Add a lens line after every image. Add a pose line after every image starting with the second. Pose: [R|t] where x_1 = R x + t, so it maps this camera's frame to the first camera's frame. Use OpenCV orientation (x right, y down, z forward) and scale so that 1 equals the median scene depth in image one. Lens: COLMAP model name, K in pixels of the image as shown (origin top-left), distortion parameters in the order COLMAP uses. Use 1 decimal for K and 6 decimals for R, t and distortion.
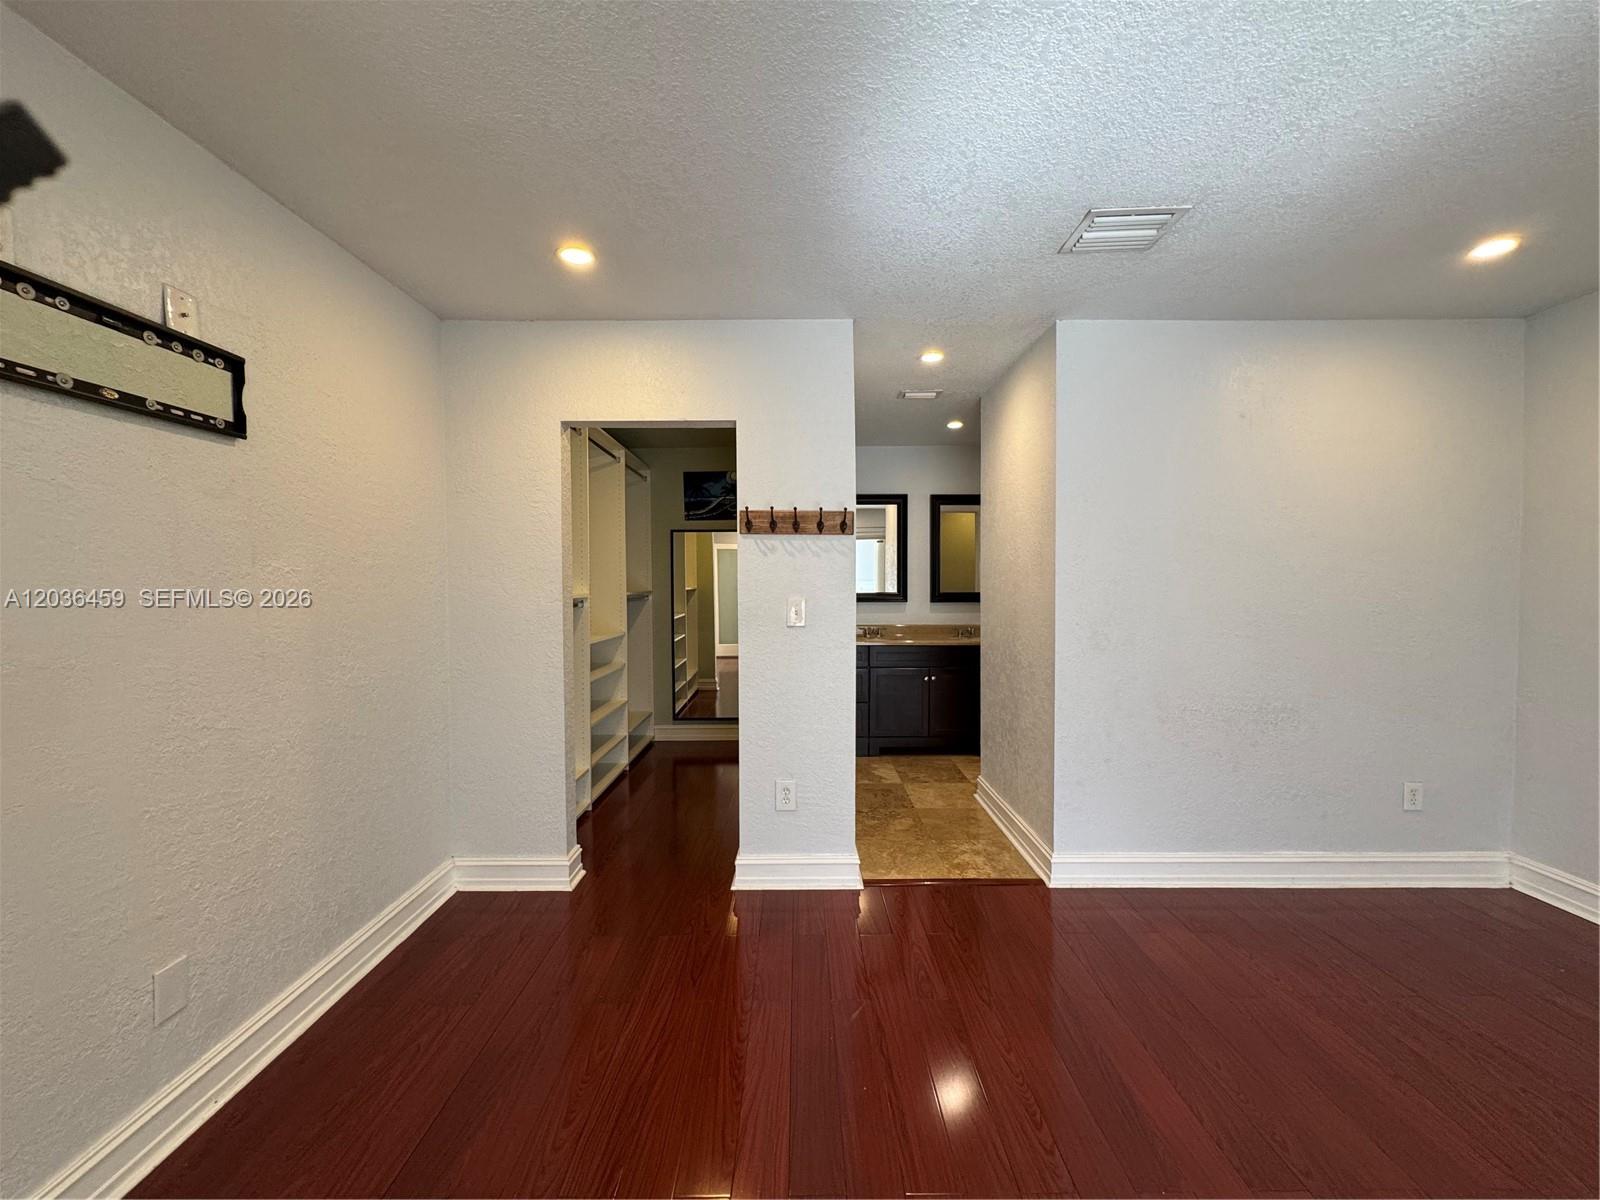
lens RADIAL K [[635.1, 0, 802.0], [0, 635.1, 597.5], [0, 0, 1]] dist [-0.001741, -0.000144]
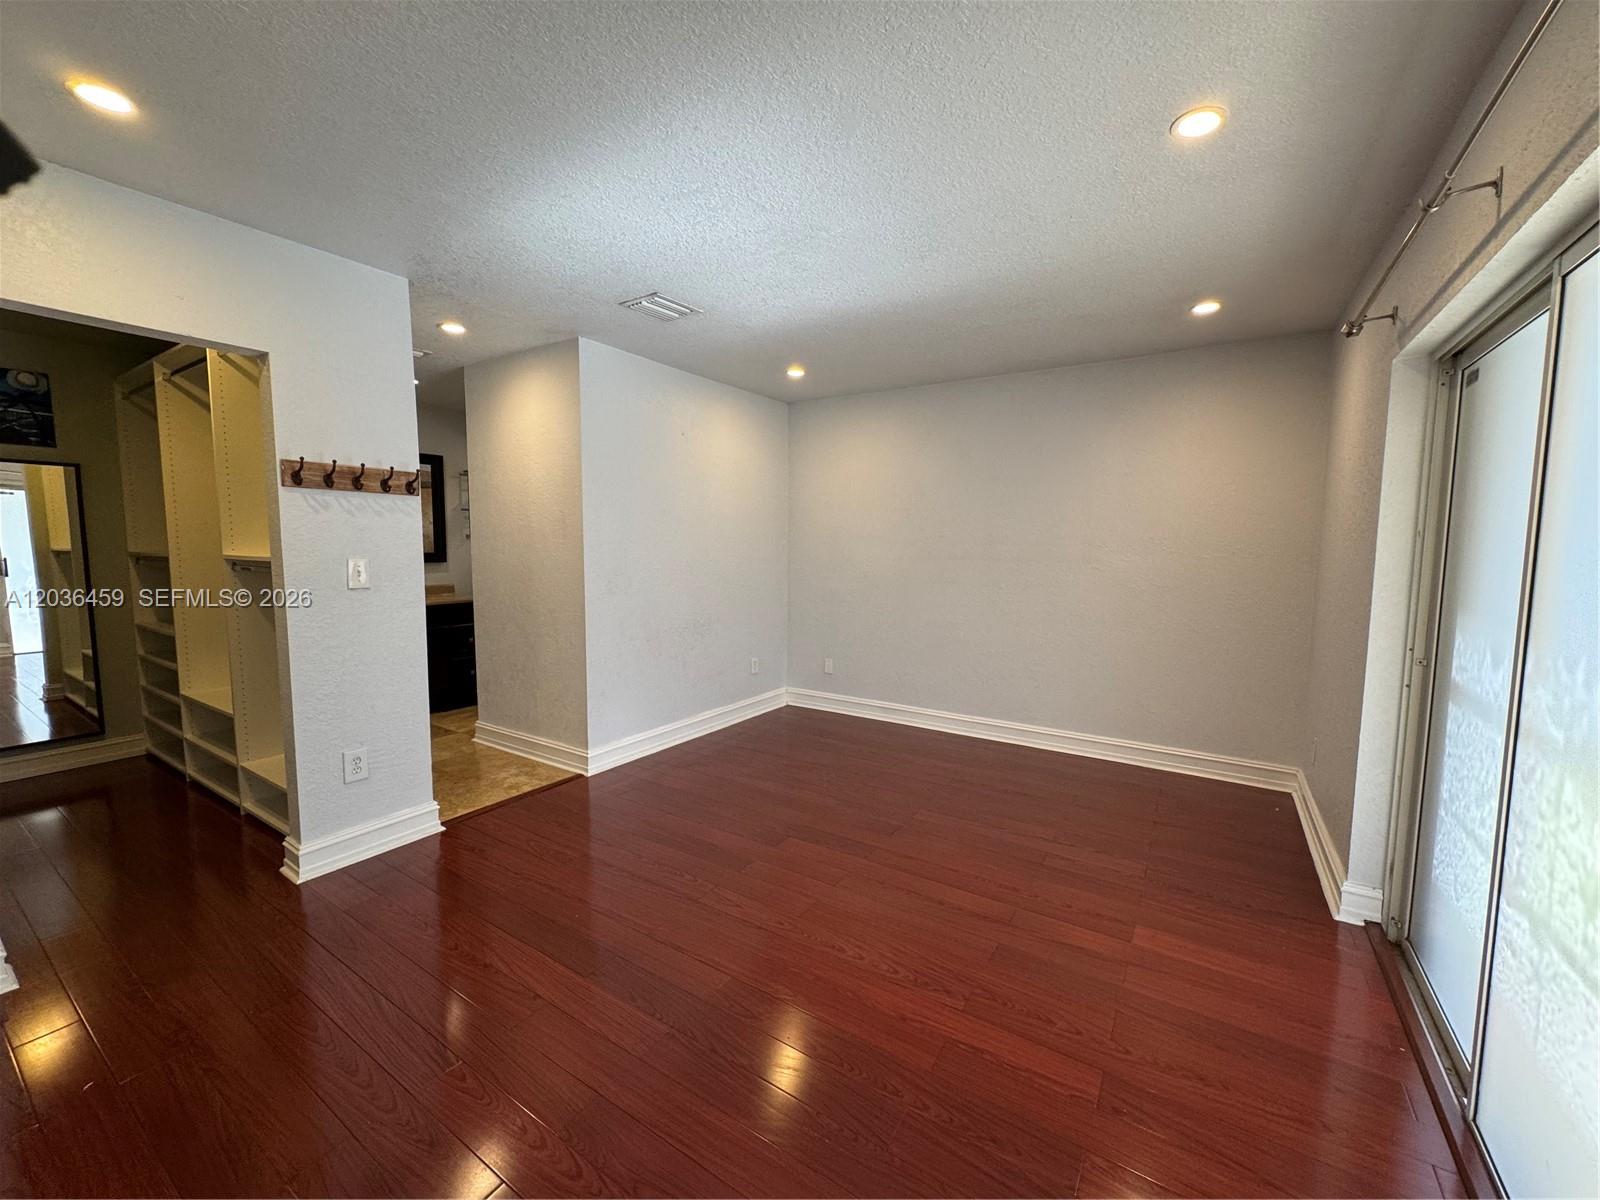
lens RADIAL K [[635.1, 0, 802.0], [0, 635.1, 597.5], [0, 0, 1]] dist [-0.001741, -0.000144]
pose [[0.545918, -0.064593, 0.835345, -0.442190], [0.012238, 0.997532, 0.069136, 0.001186], [-0.837749, -0.027520, 0.545361, -0.078287]]
